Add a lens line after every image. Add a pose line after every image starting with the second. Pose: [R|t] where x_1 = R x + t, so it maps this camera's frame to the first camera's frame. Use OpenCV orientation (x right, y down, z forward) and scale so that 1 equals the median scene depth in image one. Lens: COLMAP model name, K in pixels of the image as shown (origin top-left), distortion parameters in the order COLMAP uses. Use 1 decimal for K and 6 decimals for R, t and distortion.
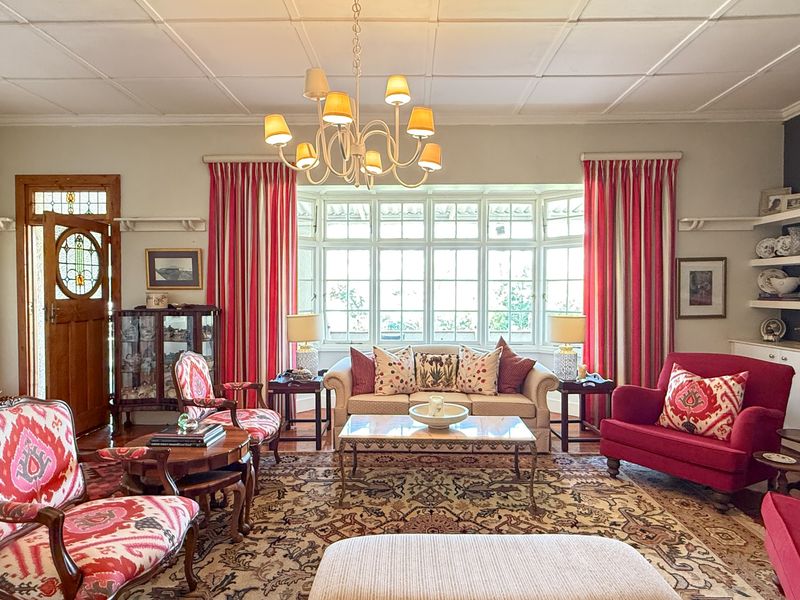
lens RADIAL K [[477.3, 0, 400.0], [0, 477.3, 300.0], [0, 0, 1]] dist [-0.003114, -0.000461]
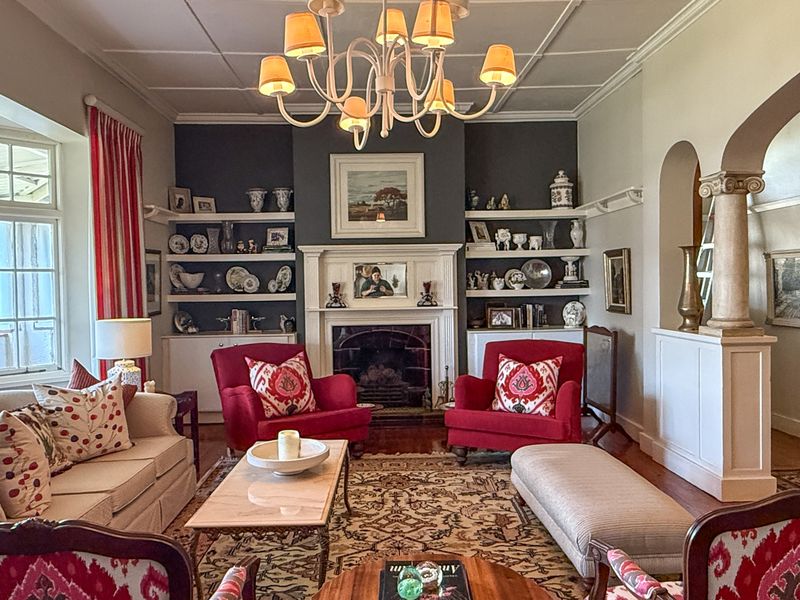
lens RADIAL K [[616.2, 0, 400.0], [0, 616.2, 300.0], [0, 0, 1]] dist [0.002691, 0.001445]
pose [[-0.065759, -0.025527, 0.997509, -0.650731], [0.032033, 0.999103, 0.027679, -0.011039], [-0.997321, 0.033773, -0.064882, 0.673241]]
